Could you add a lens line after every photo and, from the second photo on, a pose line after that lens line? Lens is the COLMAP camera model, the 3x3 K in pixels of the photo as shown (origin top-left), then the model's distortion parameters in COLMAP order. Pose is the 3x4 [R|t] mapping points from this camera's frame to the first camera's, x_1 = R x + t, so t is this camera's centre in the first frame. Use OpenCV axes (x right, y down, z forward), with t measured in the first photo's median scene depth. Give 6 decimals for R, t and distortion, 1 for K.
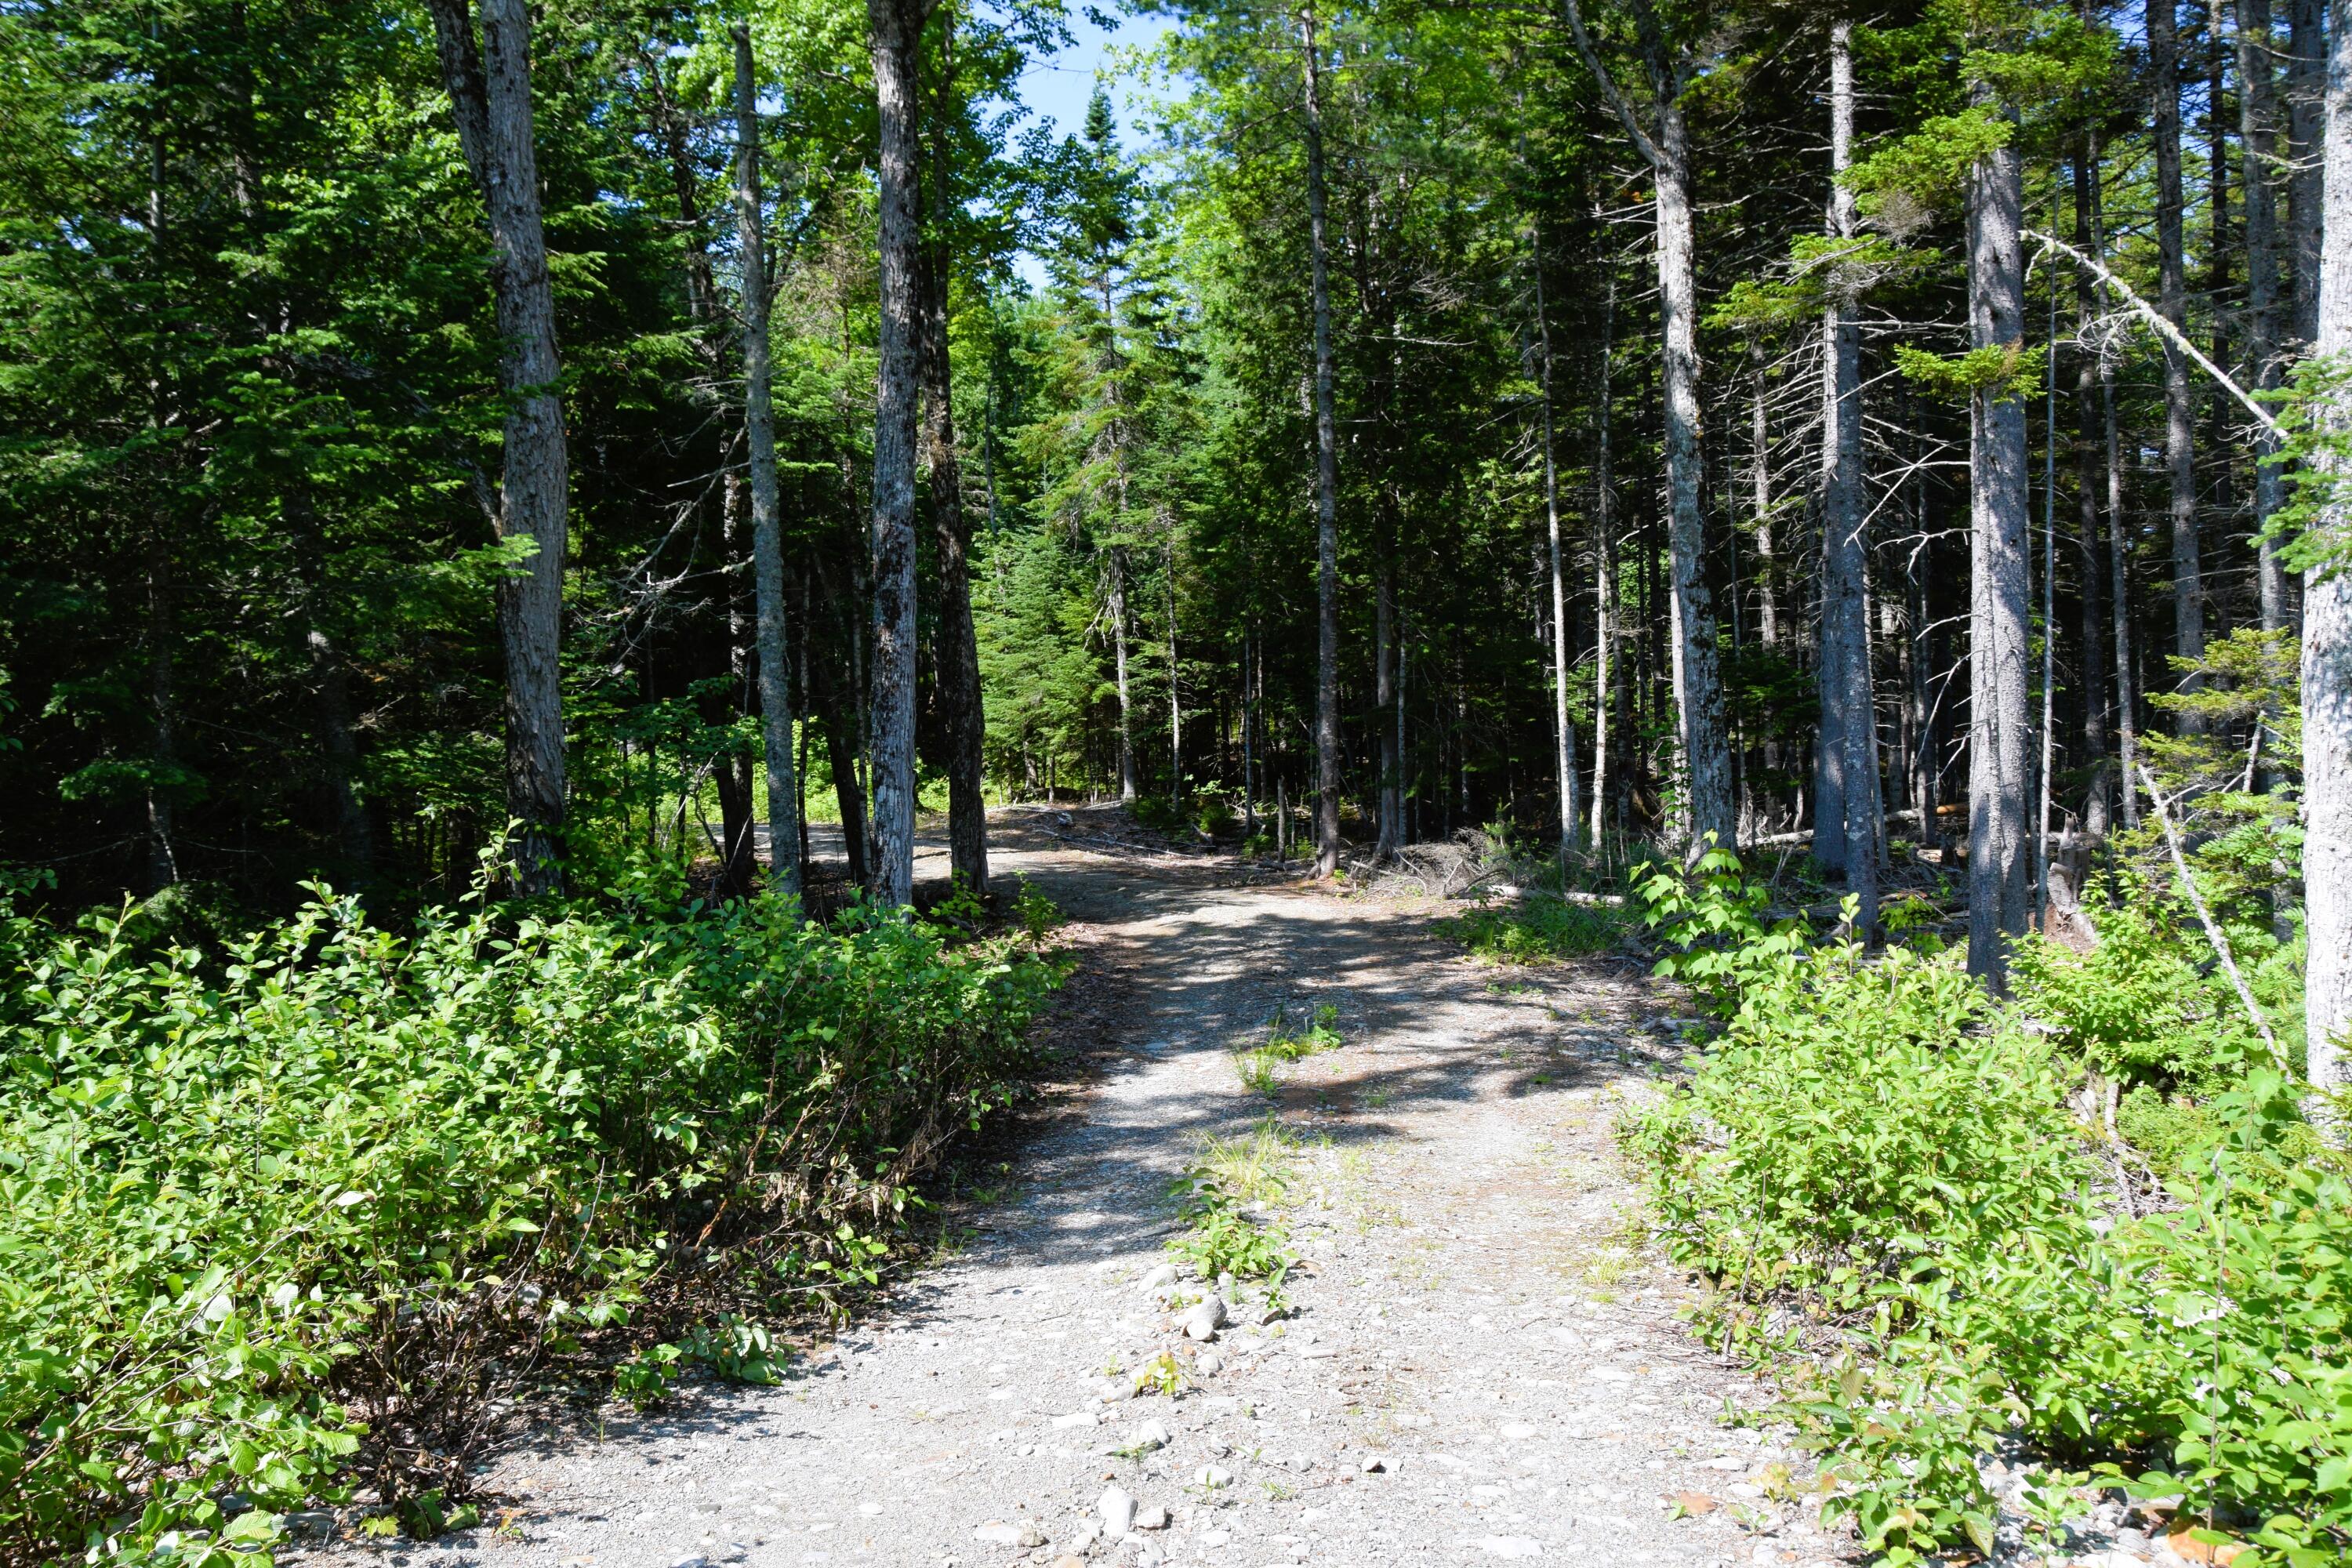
lens RADIAL K [[1841.7, 0, 1180.1], [0, 1841.7, 788.5], [0, 0, 1]] dist [-0.145213, 0.046276]
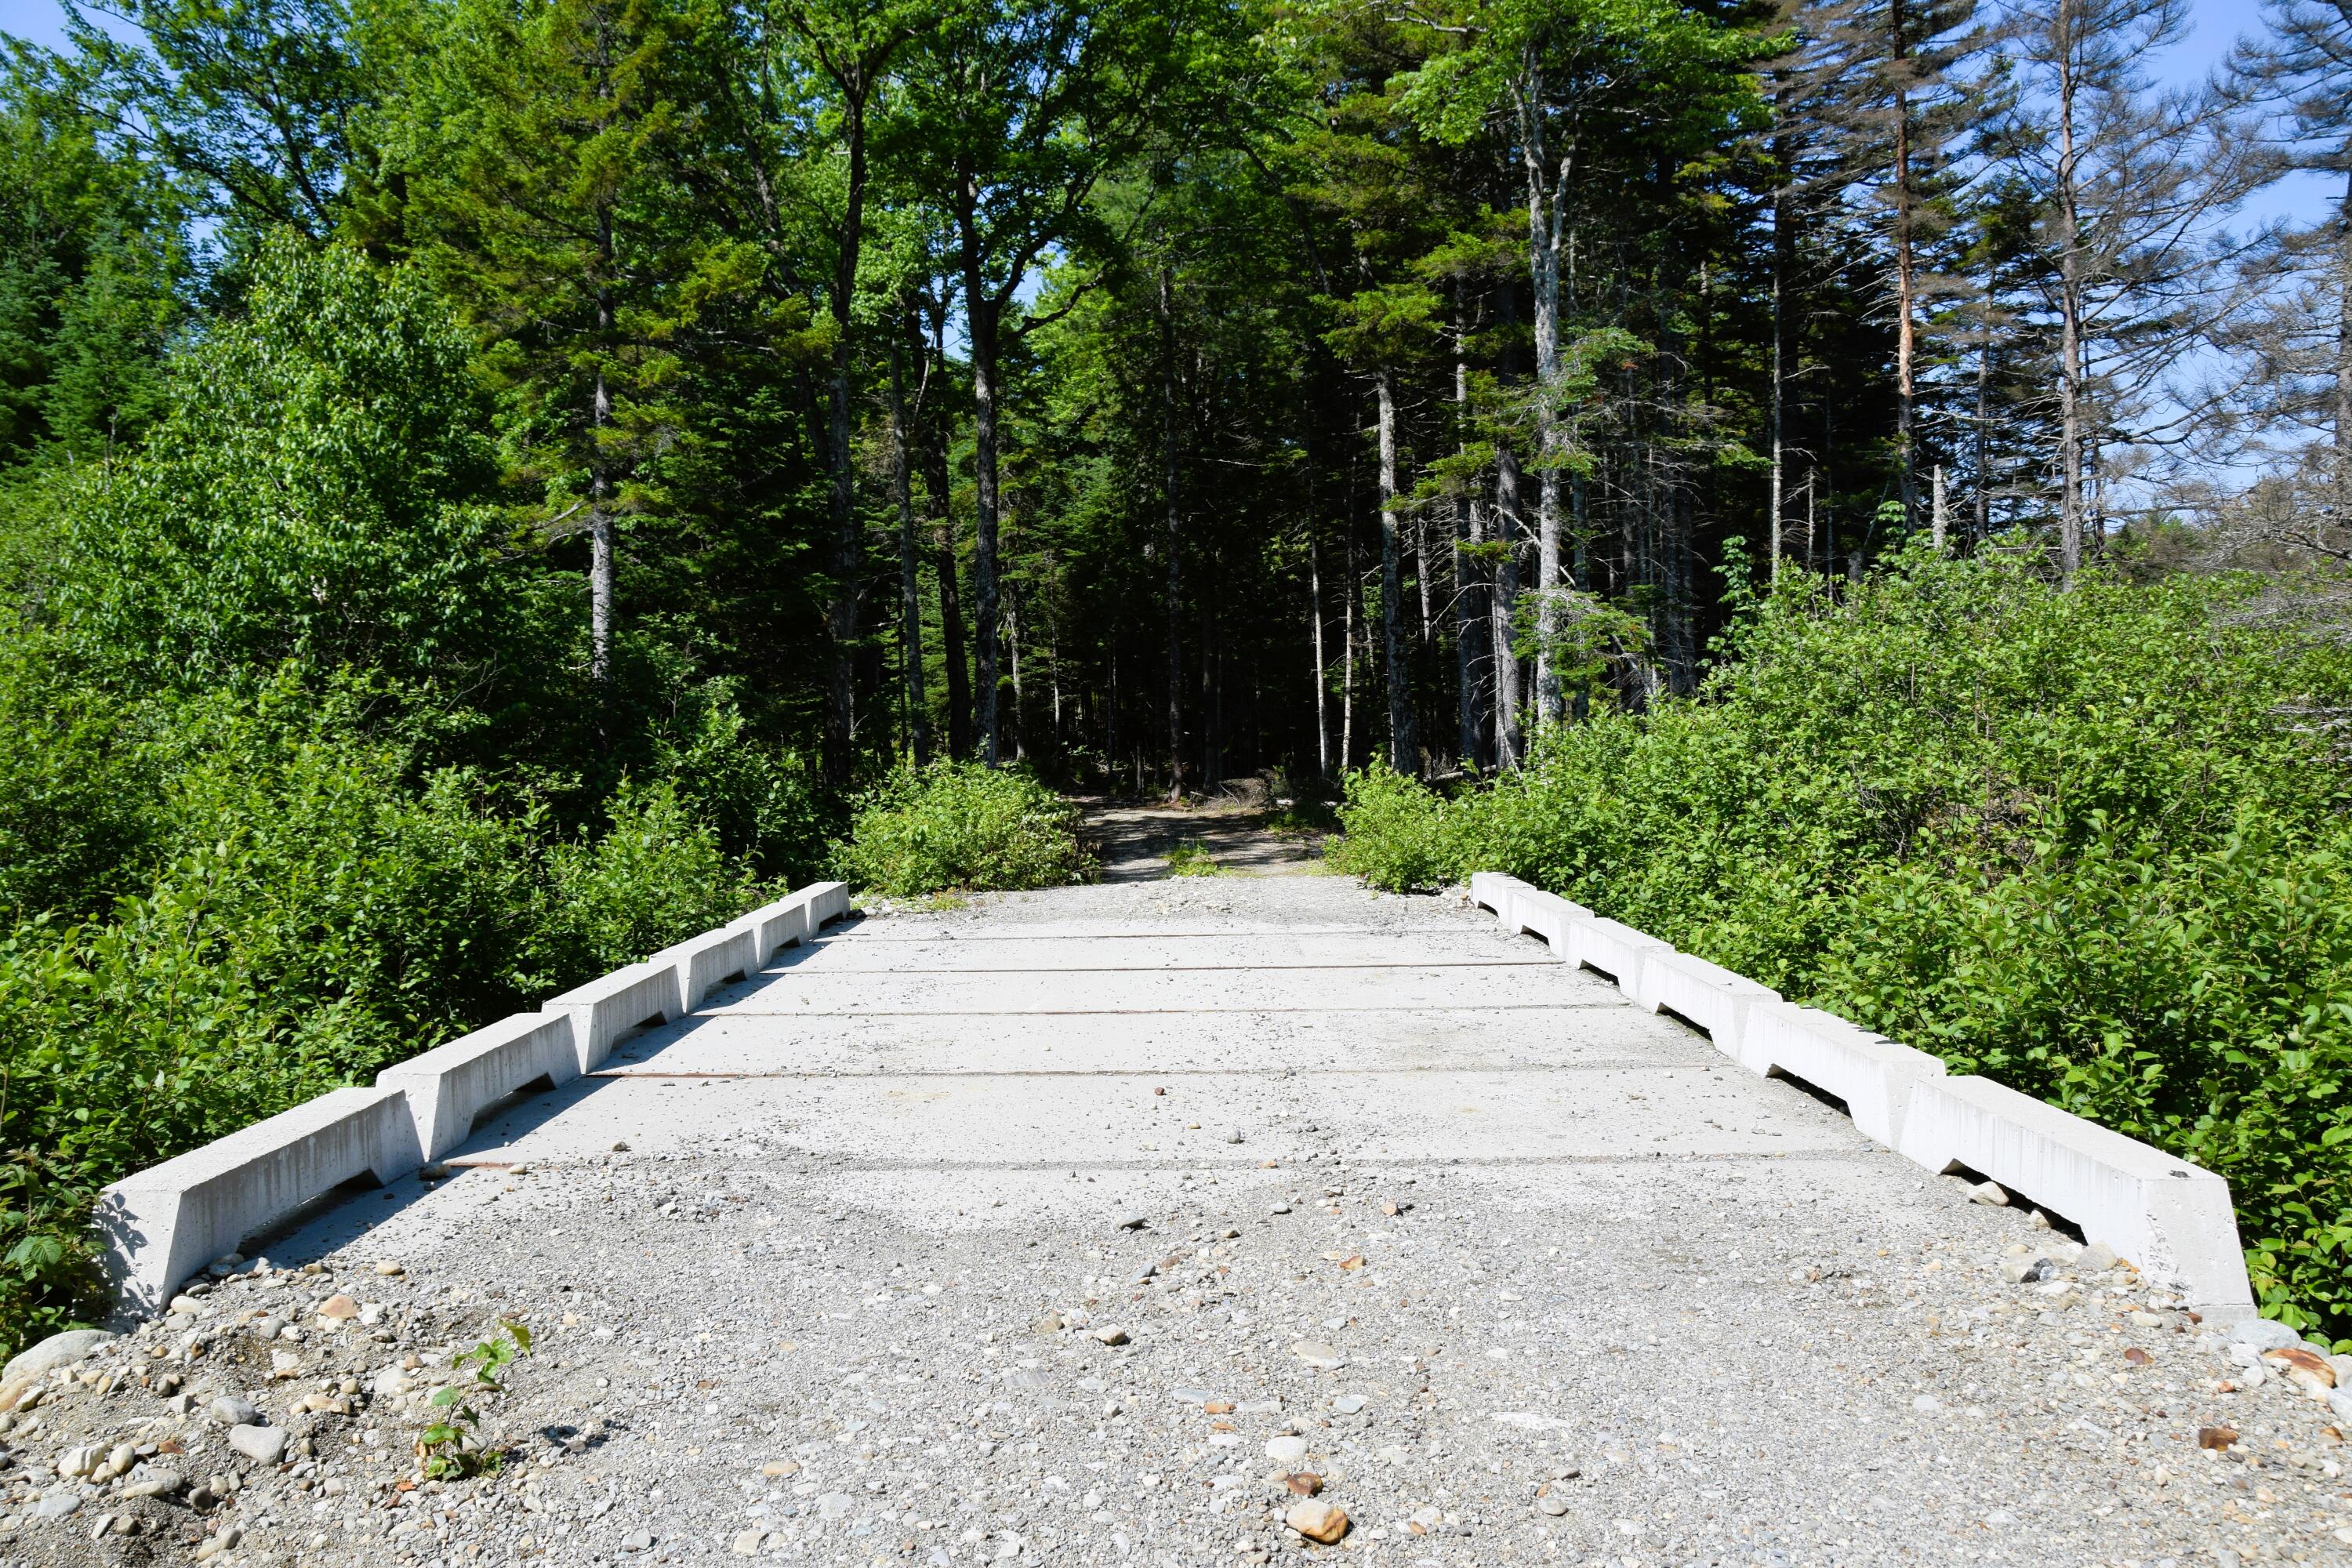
lens RADIAL K [[1841.7, 0, 1173.1], [0, 1841.7, 782.6], [0, 0, 1]] dist [-0.145213, 0.046276]
pose [[0.993959, -0.007938, 0.109462, -0.090919], [0.007100, 0.999942, 0.008048, 0.018239], [-0.109519, -0.007223, 0.993958, -0.547975]]
